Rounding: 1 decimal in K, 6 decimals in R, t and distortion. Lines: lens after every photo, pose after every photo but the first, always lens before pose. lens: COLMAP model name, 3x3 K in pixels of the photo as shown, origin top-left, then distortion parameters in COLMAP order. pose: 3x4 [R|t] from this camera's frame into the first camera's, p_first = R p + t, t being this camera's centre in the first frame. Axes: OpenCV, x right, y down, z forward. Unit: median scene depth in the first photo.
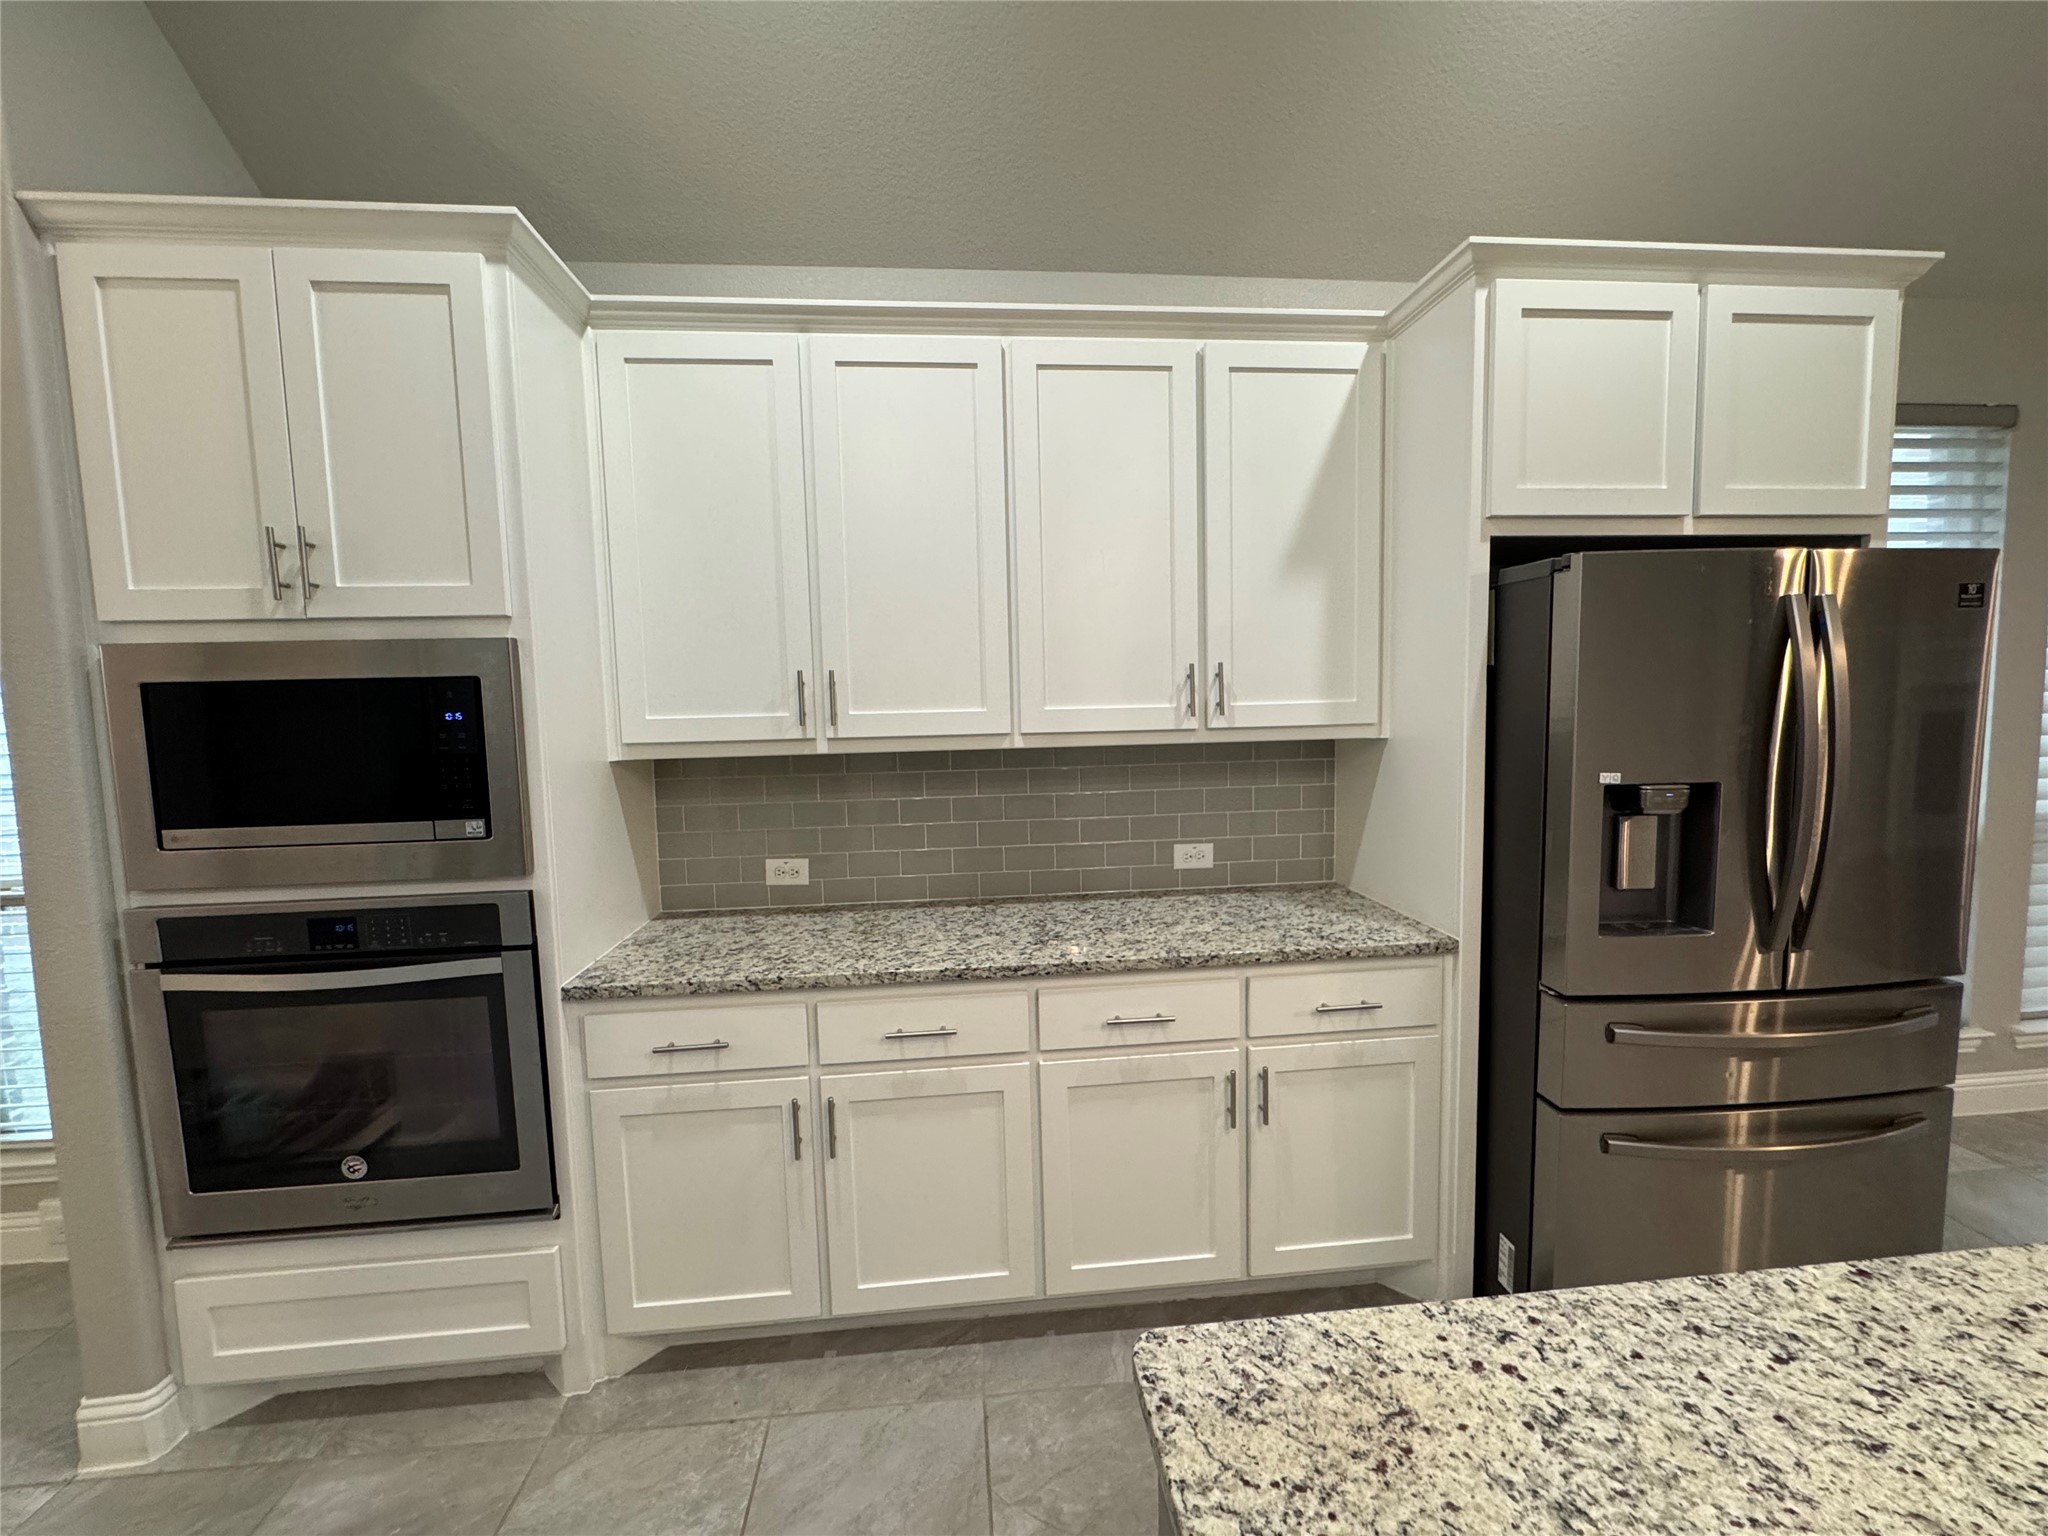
lens RADIAL K [[820.3, 0, 1025.0], [0, 820.3, 773.5], [0, 0, 1]] dist [-0.004014, -0.000068]
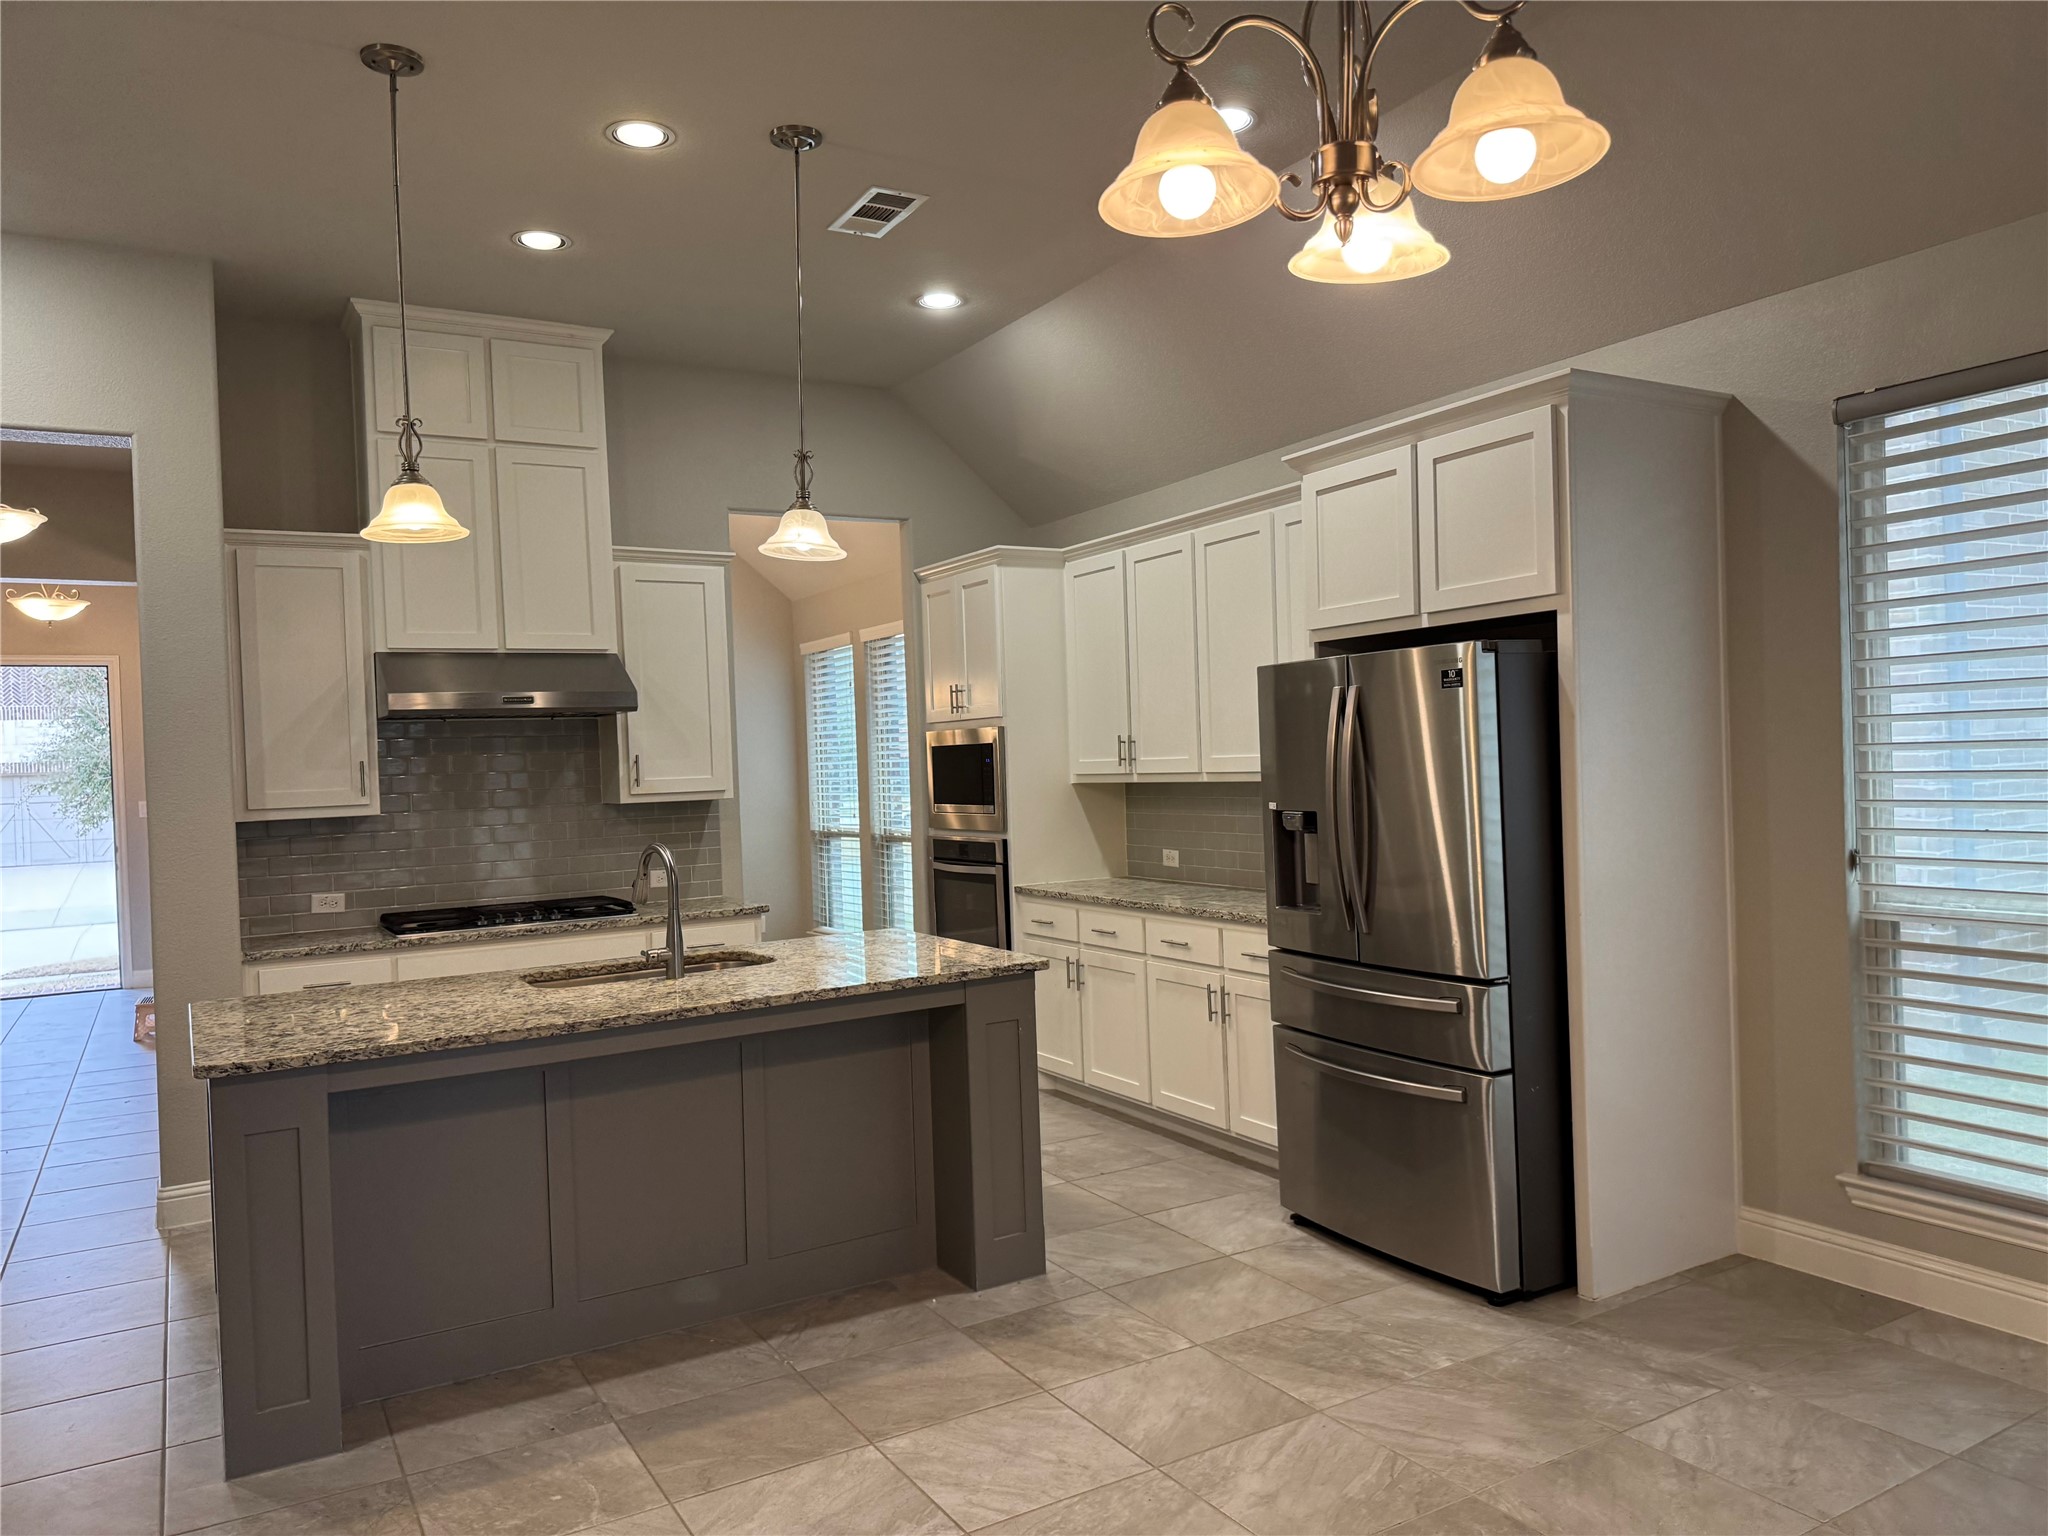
lens RADIAL K [[1441.0, 0, 1039.4], [0, 1441.0, 772.9], [0, 0, 1]] dist [0.046237, -0.048019]
pose [[0.426758, 0.017094, -0.904204, 2.741642], [-0.055988, 0.998403, -0.007550, -0.011086], [0.902631, 0.053846, 0.427033, -0.546601]]
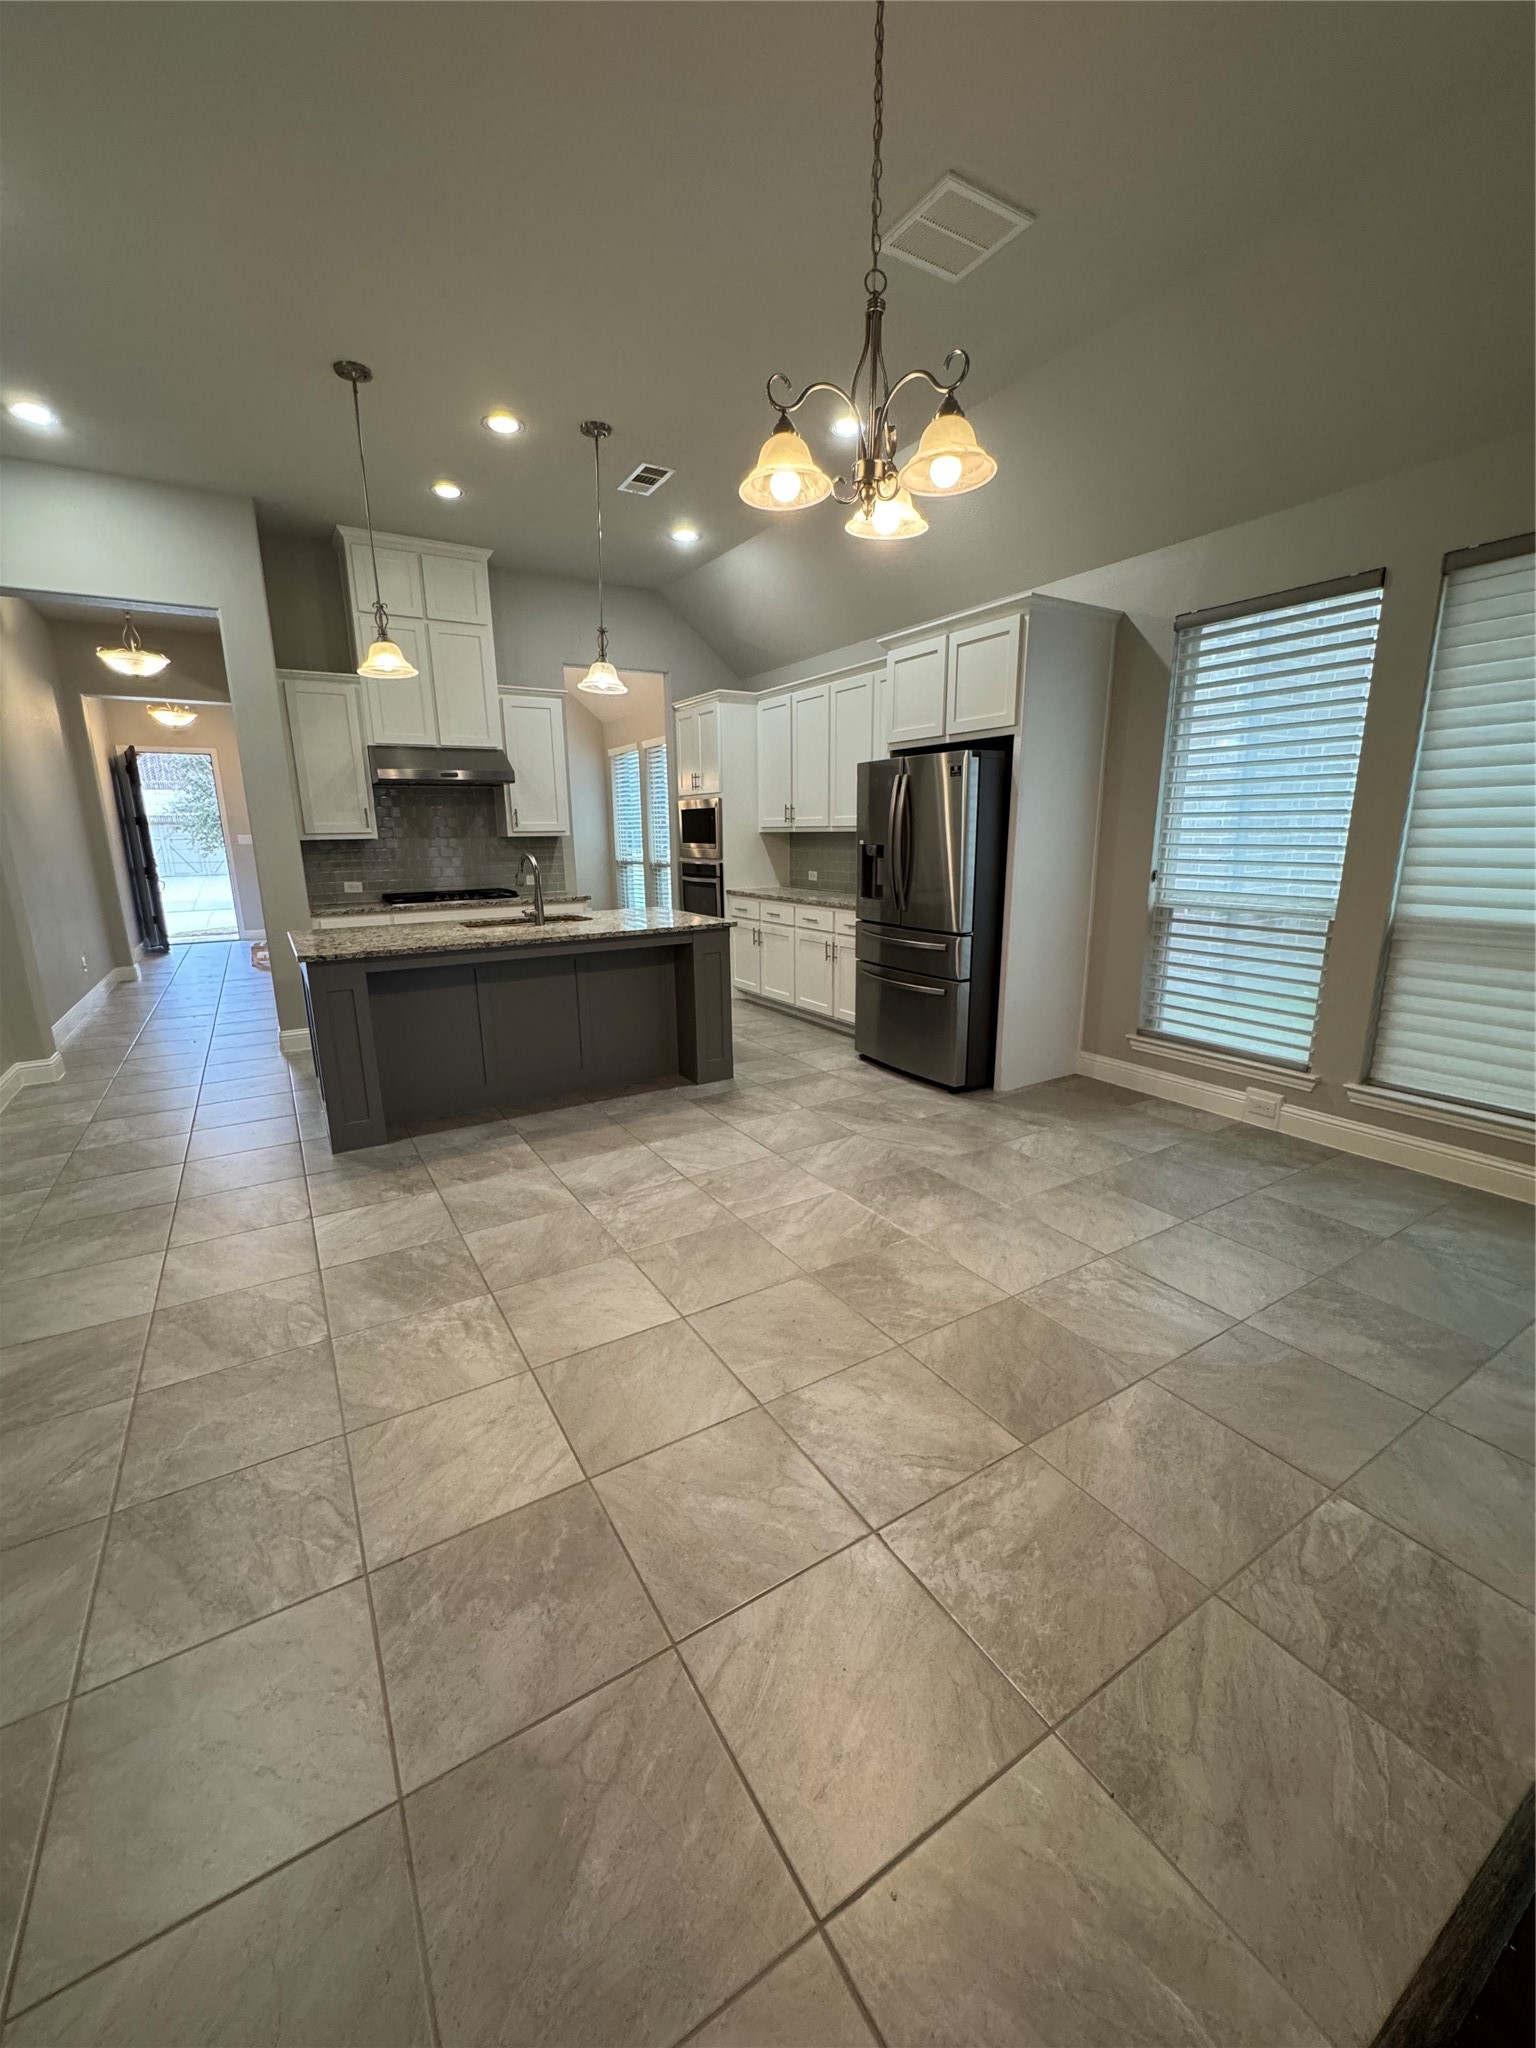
lens RADIAL K [[820.3, 0, 766.8], [0, 820.3, 1022.5], [0, 0, 1]] dist [-0.004014, -0.000068]
pose [[0.439410, 0.224074, -0.869891, 2.940207], [-0.080460, 0.974314, 0.210329, 0.037718], [0.894676, -0.022429, 0.446152, -0.570556]]
